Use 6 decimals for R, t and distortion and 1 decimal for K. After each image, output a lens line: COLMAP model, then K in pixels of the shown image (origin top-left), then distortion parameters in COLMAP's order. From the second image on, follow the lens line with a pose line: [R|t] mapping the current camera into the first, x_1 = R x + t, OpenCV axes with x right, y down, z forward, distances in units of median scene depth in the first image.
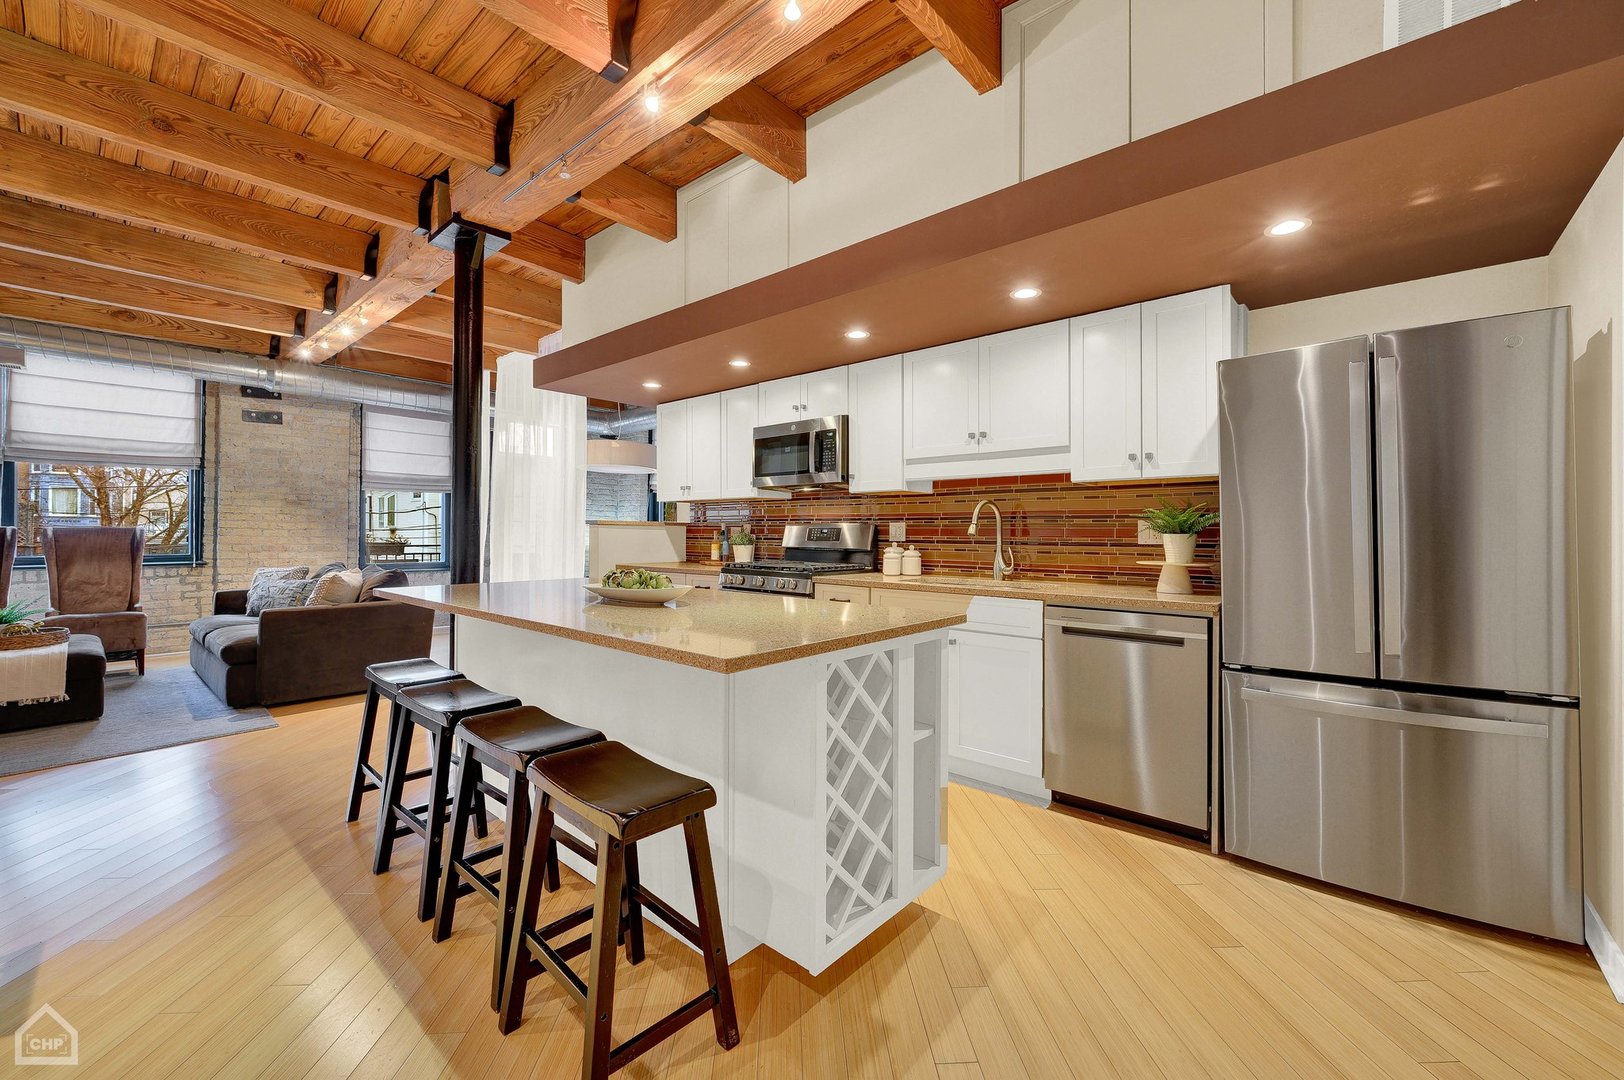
lens RADIAL K [[646.5, 0, 833.2], [0, 646.5, 532.6], [0, 0, 1]] dist [-0.002729, -0.001303]
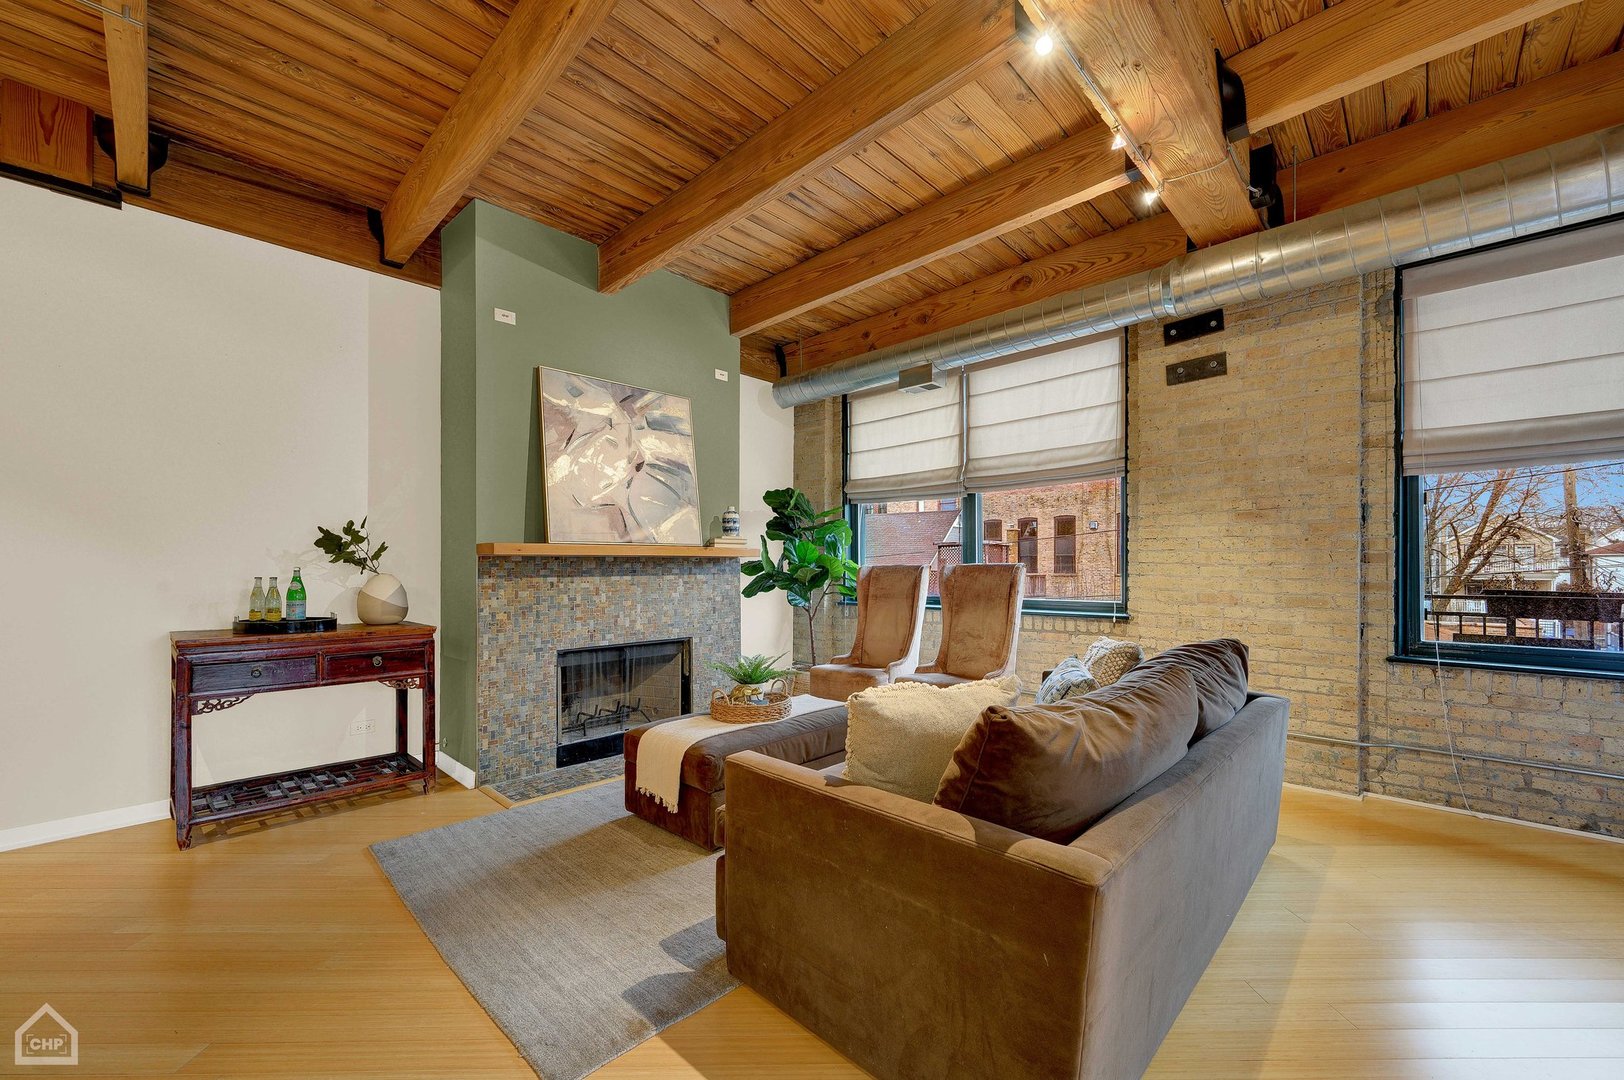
lens RADIAL K [[646.5, 0, 829.4], [0, 646.5, 566.3], [0, 0, 1]] dist [-0.002729, -0.001303]
pose [[-0.056872, -0.005184, -0.998368, -0.459426], [0.005661, 0.999969, -0.005515, -0.004156], [0.998365, -0.005966, -0.056840, 1.112629]]
